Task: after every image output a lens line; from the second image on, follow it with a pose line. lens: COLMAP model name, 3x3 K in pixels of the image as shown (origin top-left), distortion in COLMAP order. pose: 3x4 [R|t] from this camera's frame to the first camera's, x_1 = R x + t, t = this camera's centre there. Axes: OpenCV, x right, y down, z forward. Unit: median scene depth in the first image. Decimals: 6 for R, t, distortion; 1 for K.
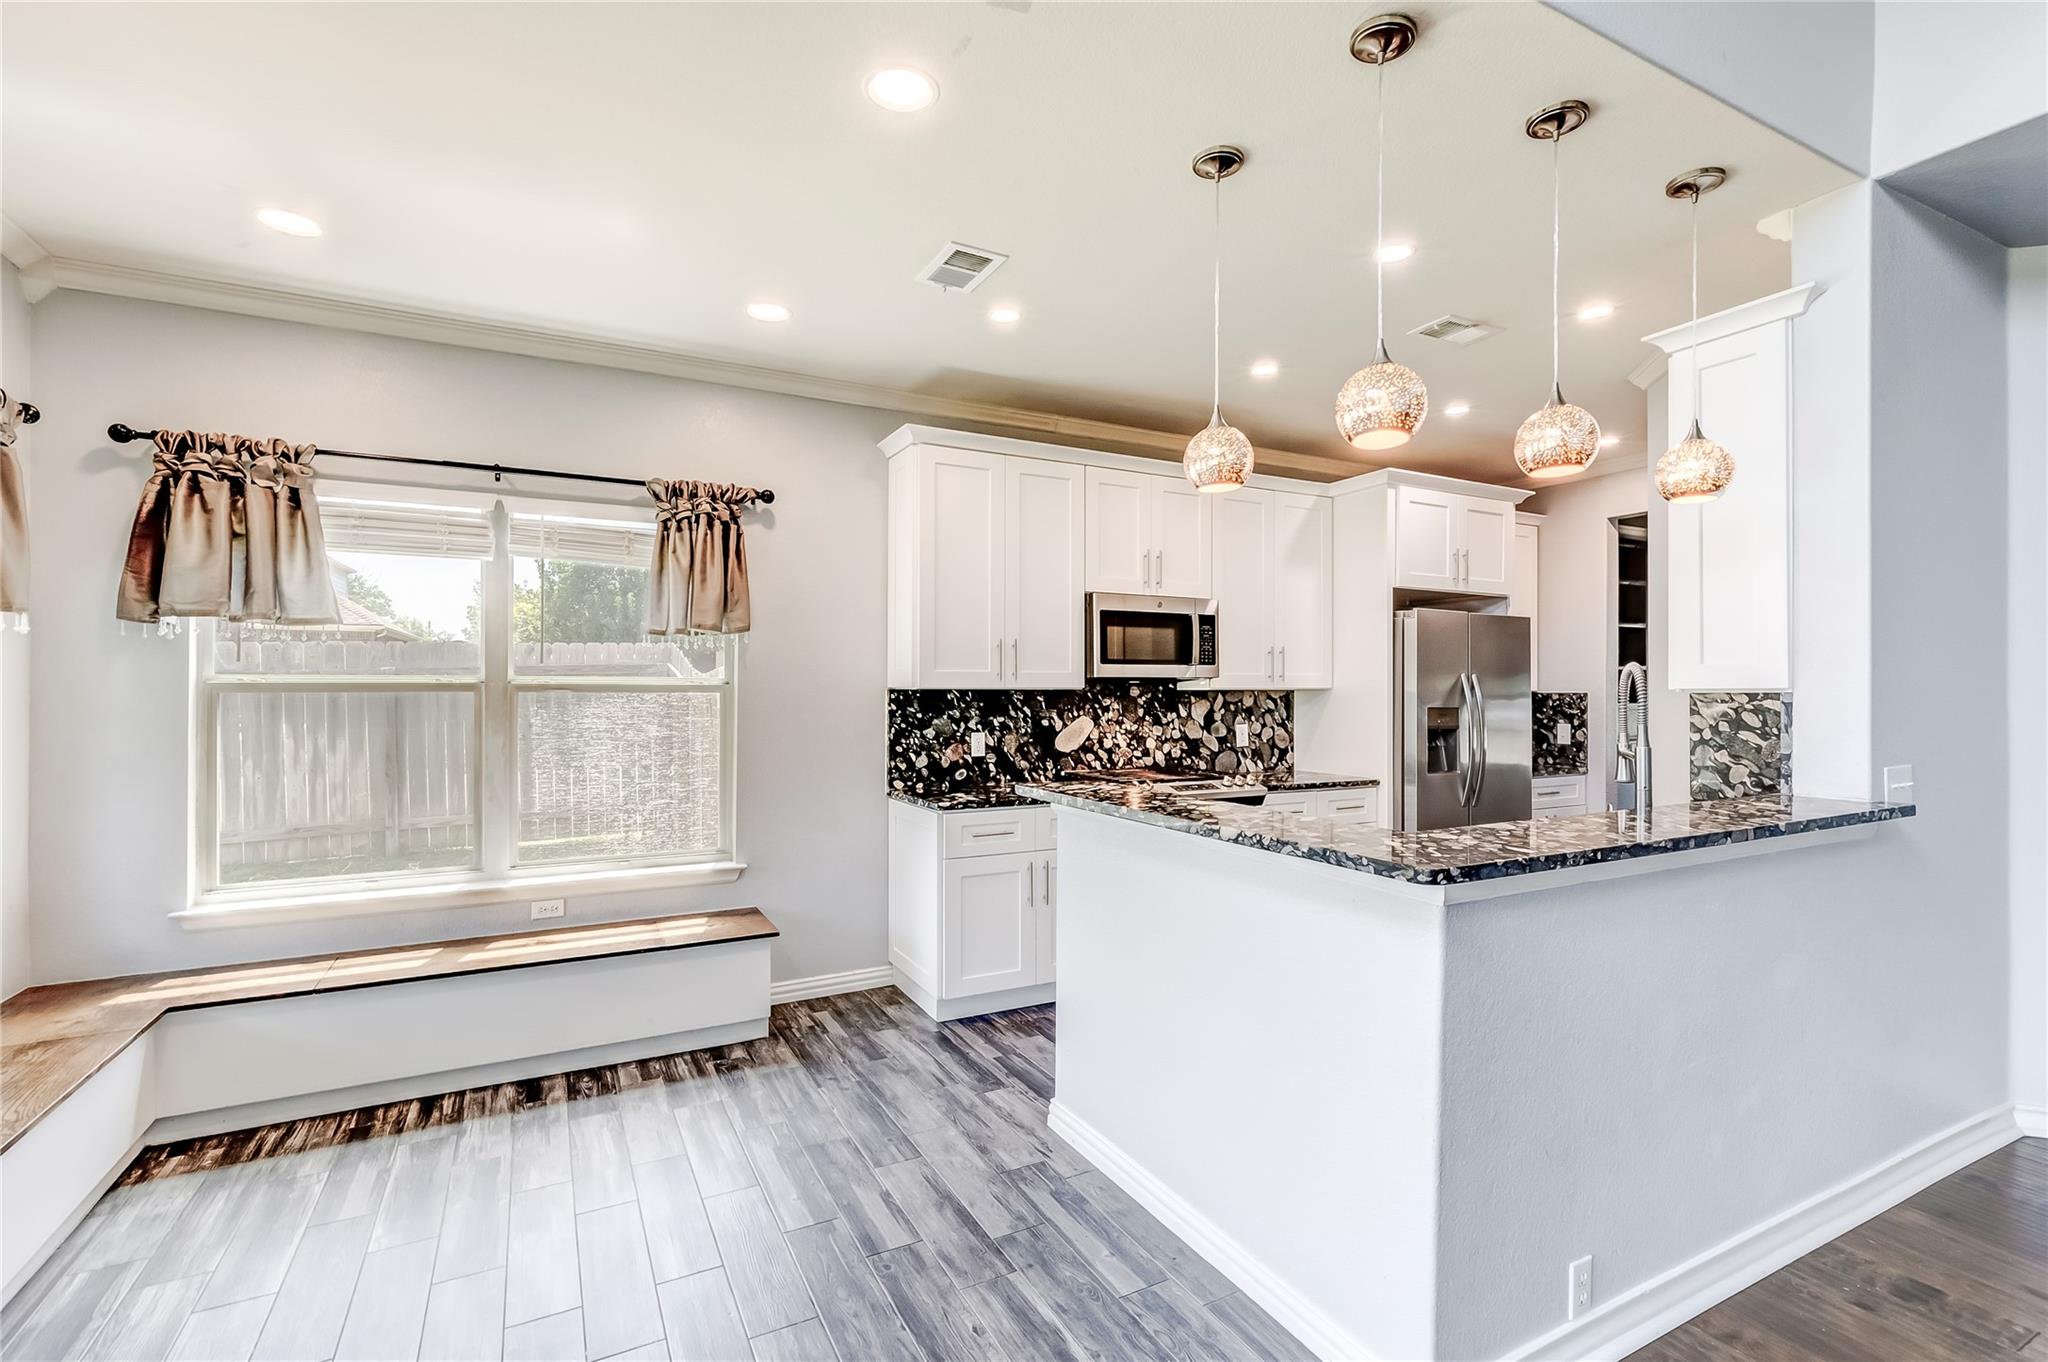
lens RADIAL K [[928.5, 0, 1025.3], [0, 928.5, 685.5], [0, 0, 1]] dist [0.006690, -0.002078]
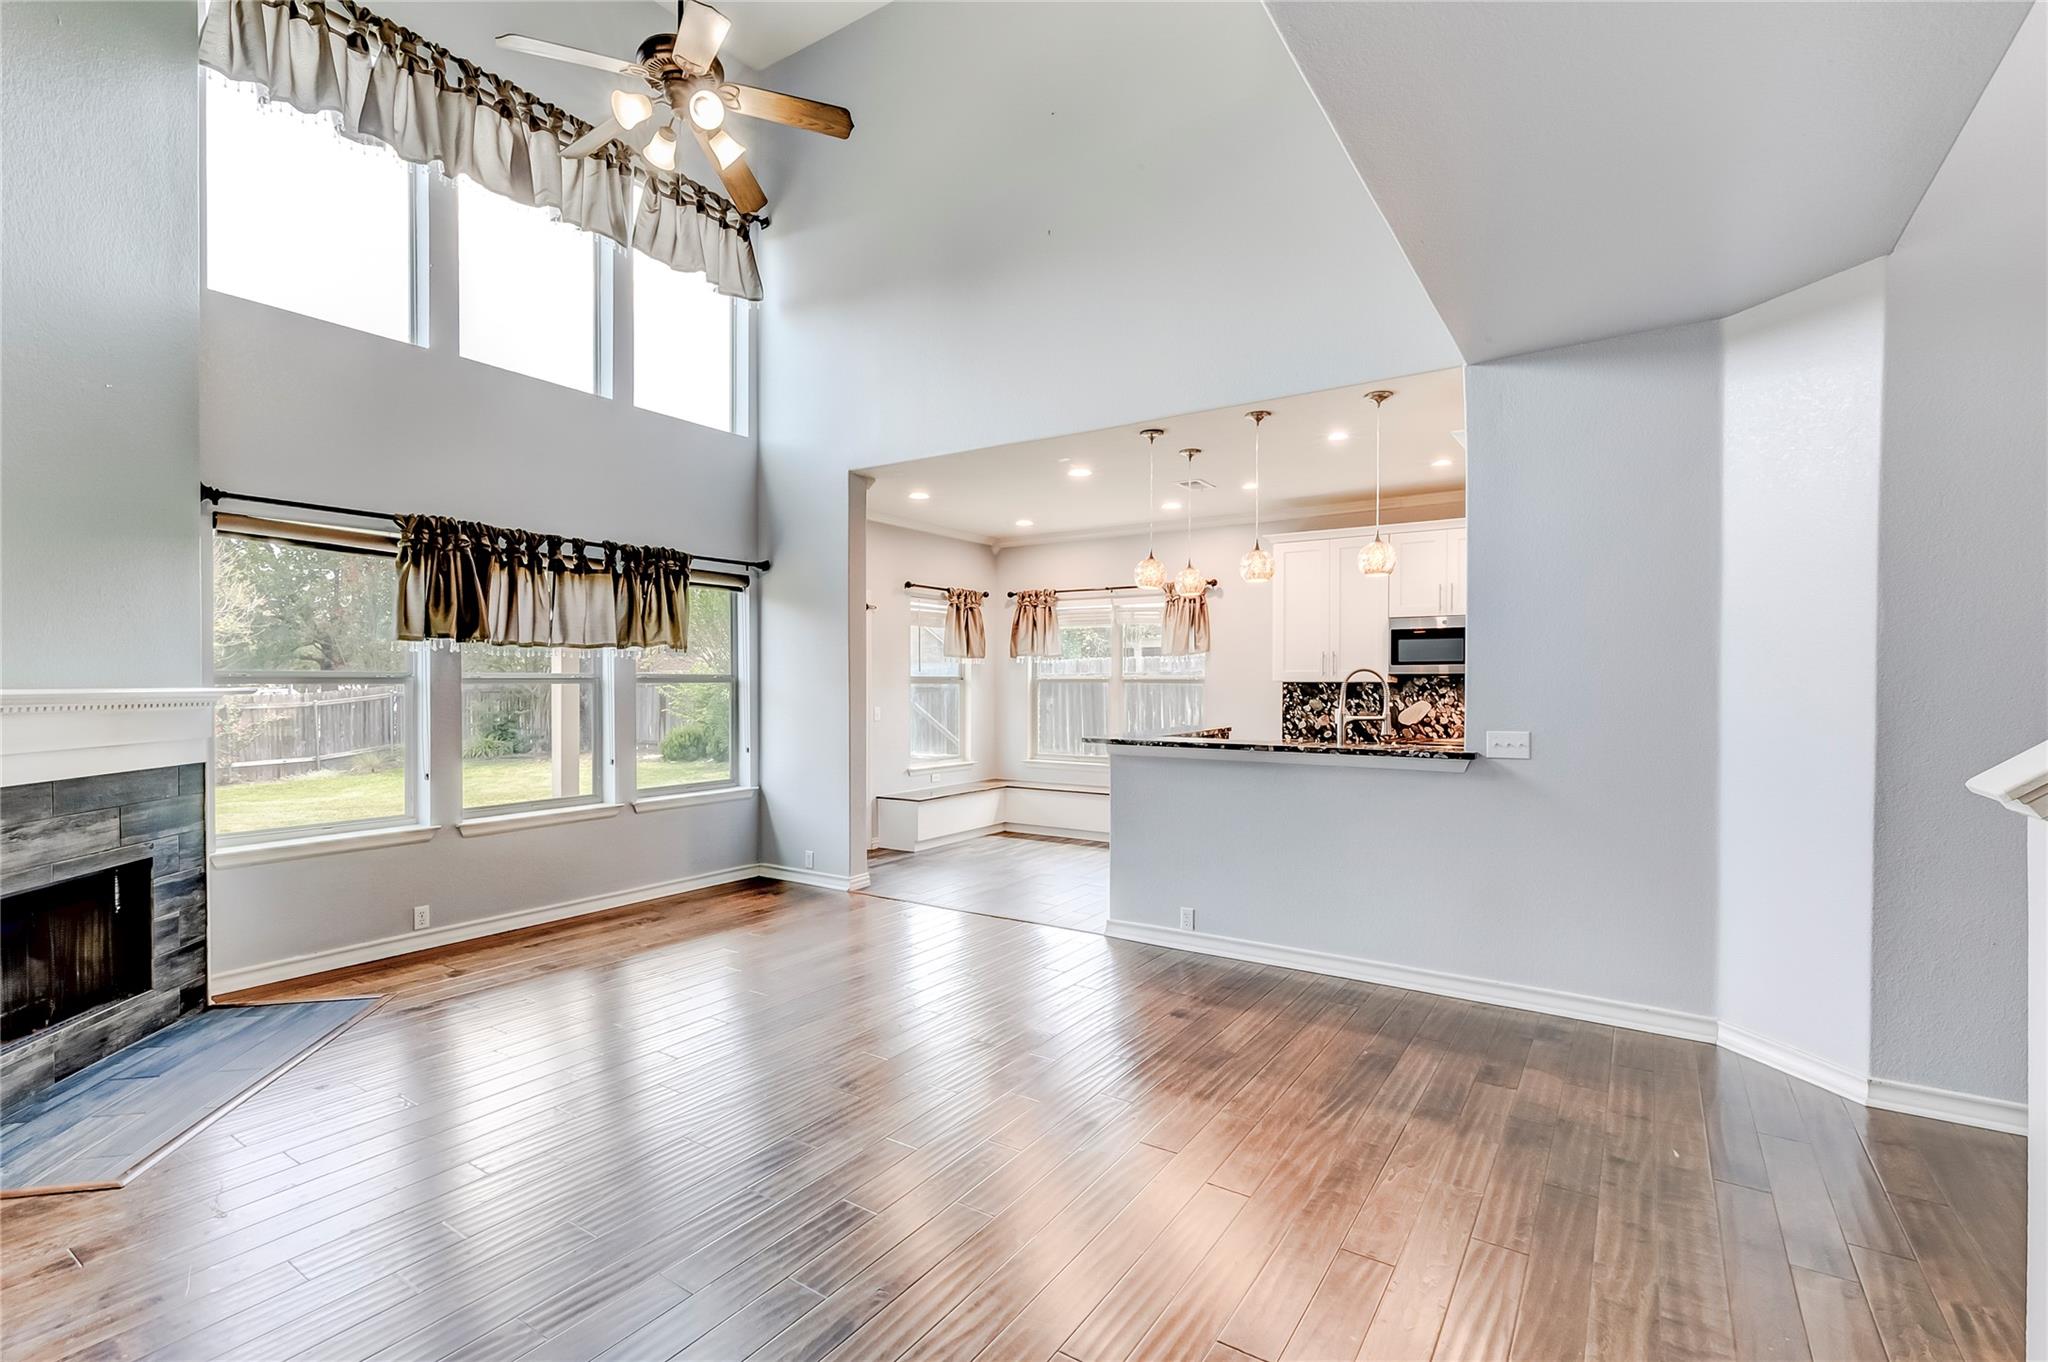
lens RADIAL K [[928.5, 0, 1029.9], [0, 928.5, 687.8], [0, 0, 1]] dist [0.006690, -0.002078]
pose [[0.482069, 0.005738, -0.876115, 1.197776], [0.002313, 0.999967, 0.007822, 0.000555], [0.876130, -0.005798, 0.482040, -0.265032]]
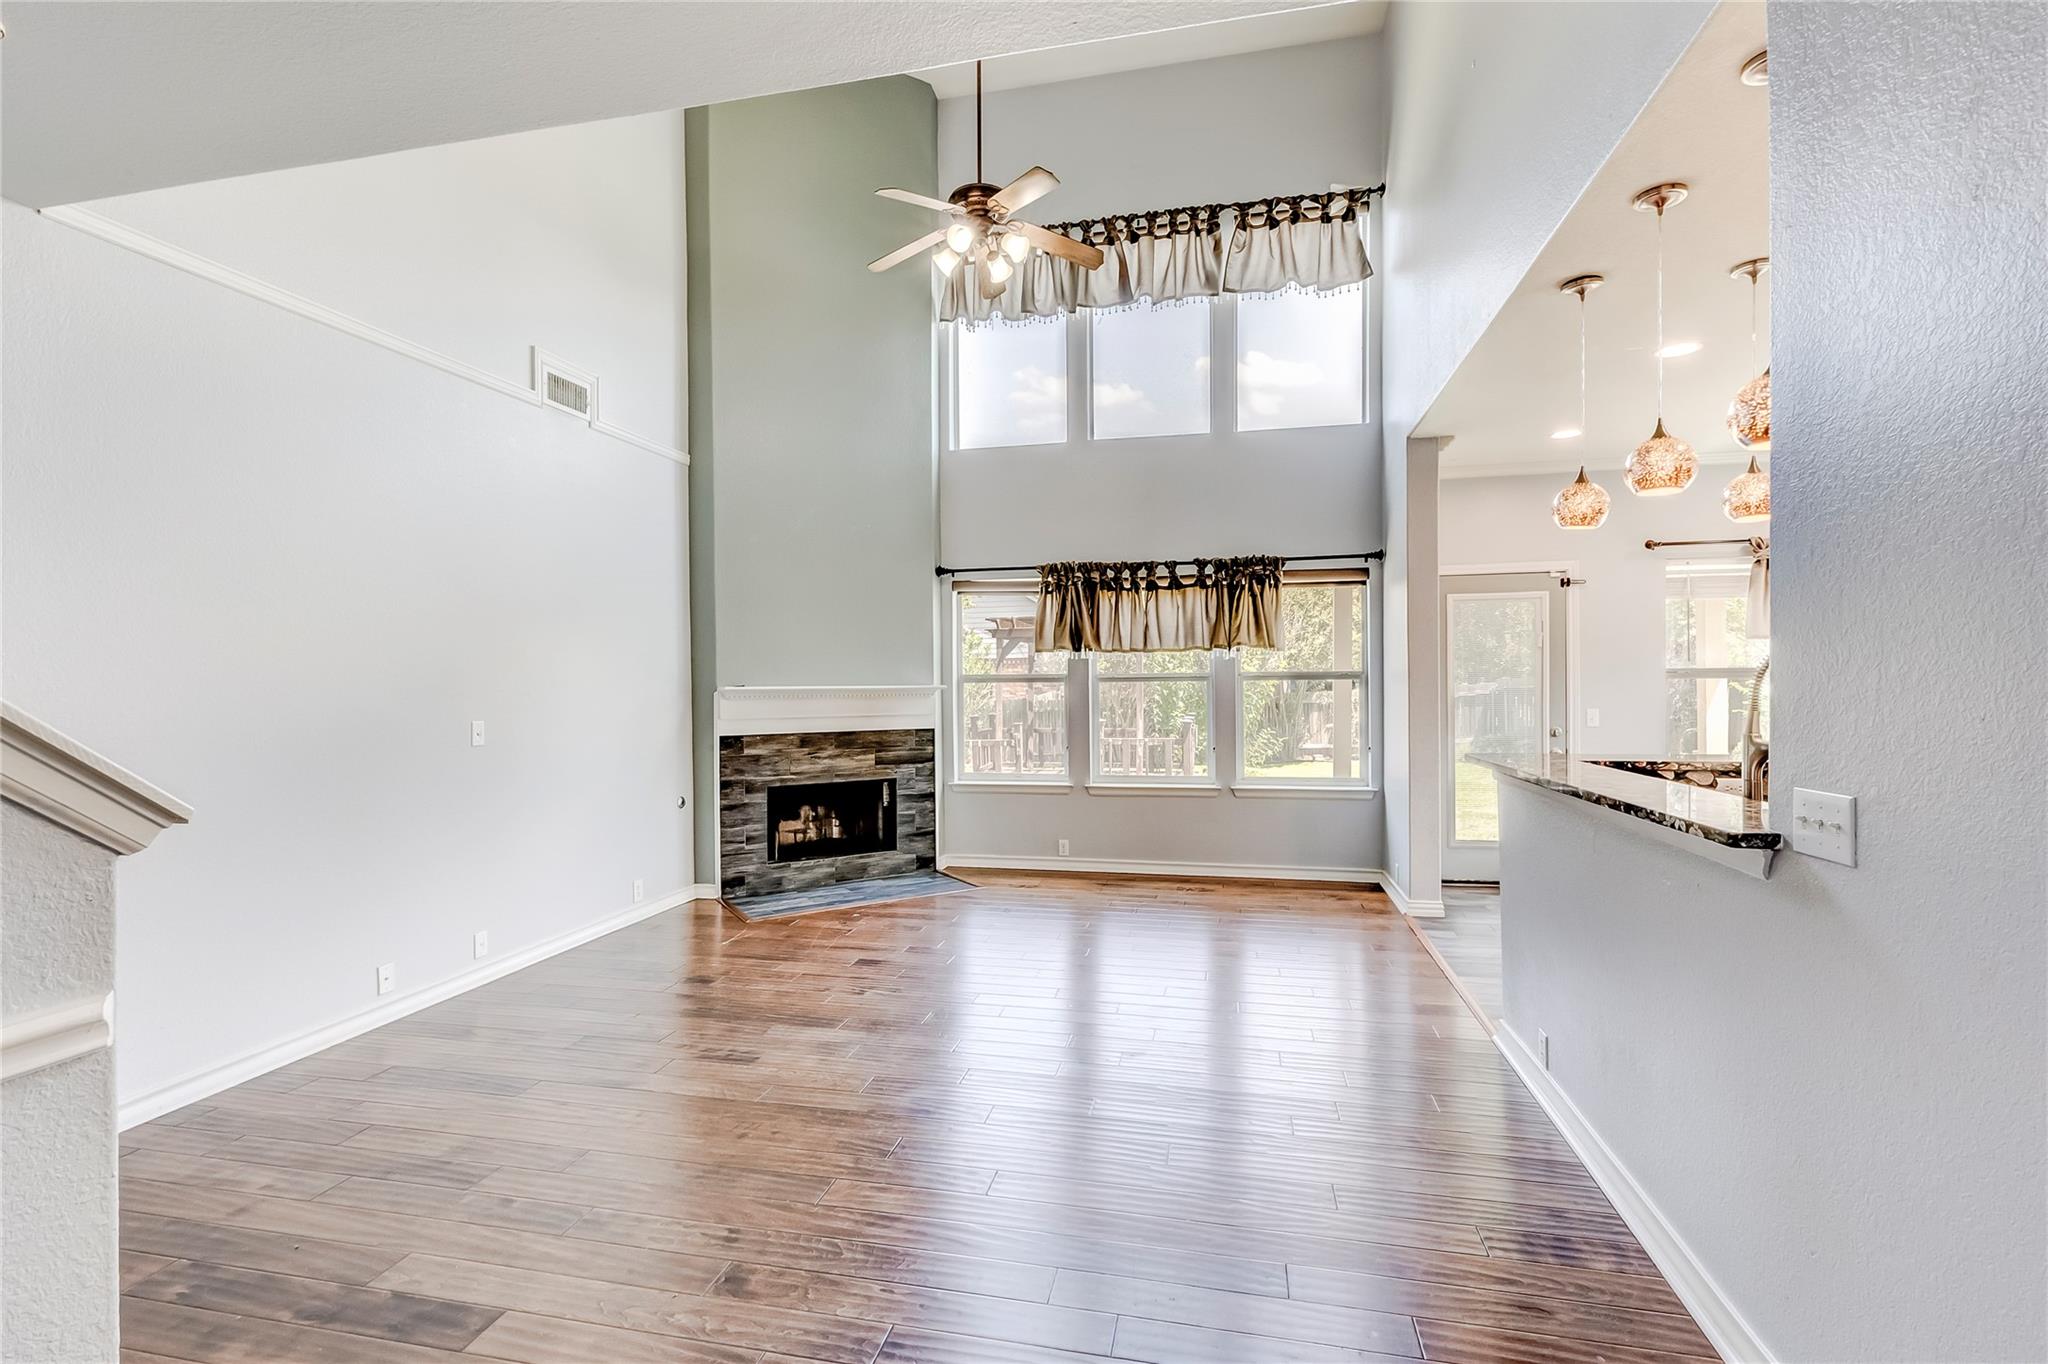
lens RADIAL K [[928.5, 0, 1024.3], [0, 928.5, 692.1], [0, 0, 1]] dist [0.006690, -0.002078]
pose [[-0.649042, 0.012281, -0.760654, 1.100080], [0.009638, 0.999922, 0.007920, 0.006782], [0.760692, -0.002191, -0.649110, 0.634477]]
